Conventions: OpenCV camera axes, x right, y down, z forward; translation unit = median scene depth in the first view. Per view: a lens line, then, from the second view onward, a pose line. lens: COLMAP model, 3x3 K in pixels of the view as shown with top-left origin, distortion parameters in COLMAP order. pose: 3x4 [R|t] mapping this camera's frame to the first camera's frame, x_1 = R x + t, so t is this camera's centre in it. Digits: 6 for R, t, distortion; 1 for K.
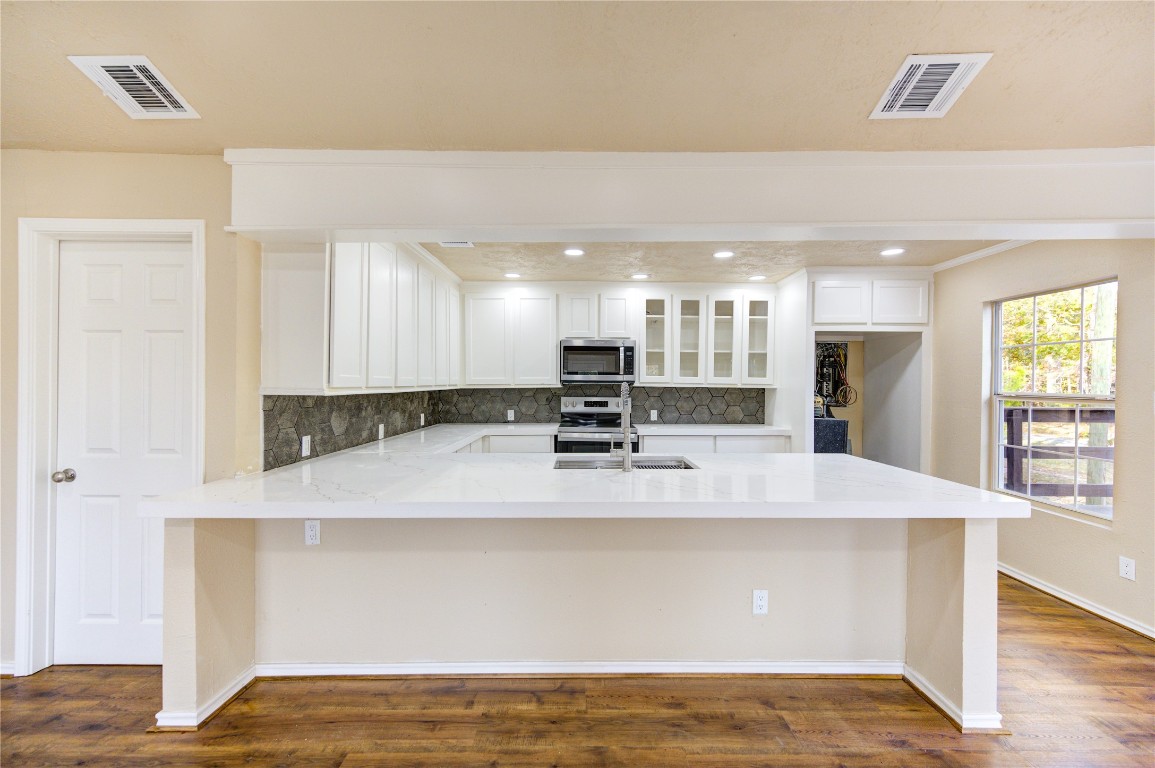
lens RADIAL K [[451.0, 0, 585.3], [0, 451.0, 388.6], [0, 0, 1]] dist [0.001181, -0.001417]
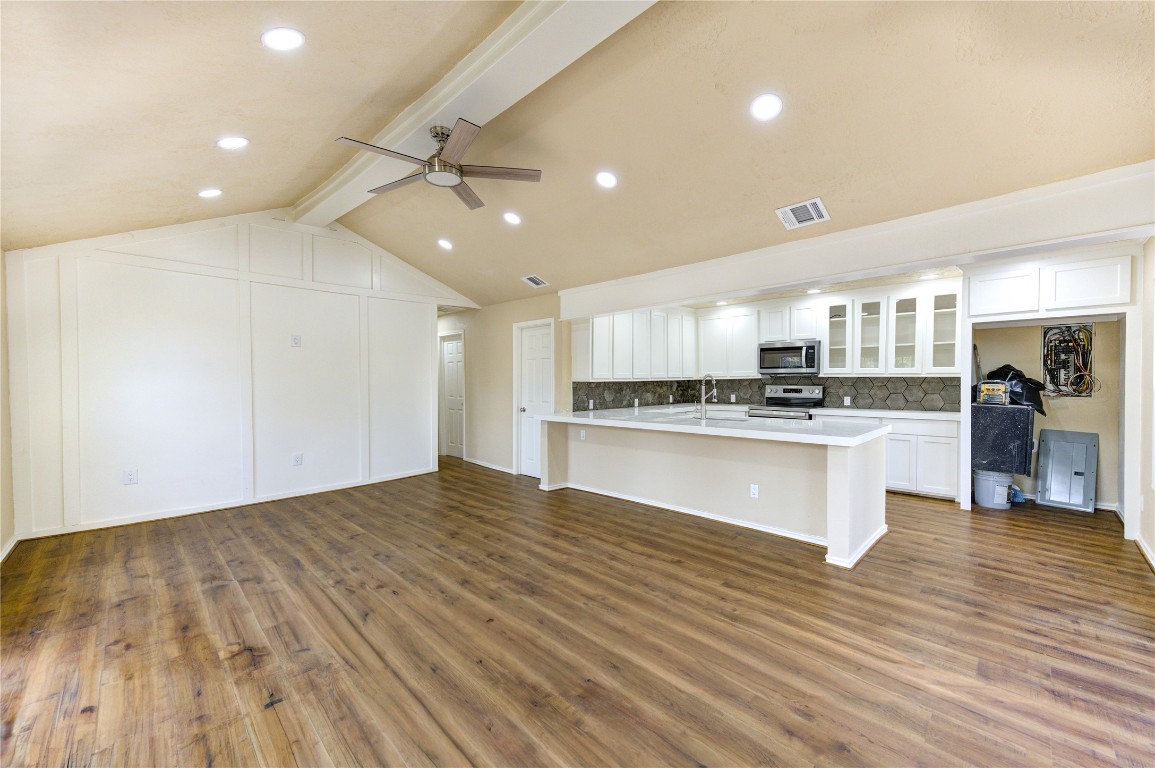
lens RADIAL K [[451.0, 0, 582.6], [0, 451.0, 386.2], [0, 0, 1]] dist [0.001181, -0.001417]
pose [[0.711317, 0.001750, -0.702869, 0.608491], [0.002658, 0.999983, 0.005180, 0.015229], [0.702866, -0.005552, 0.711300, -0.417827]]
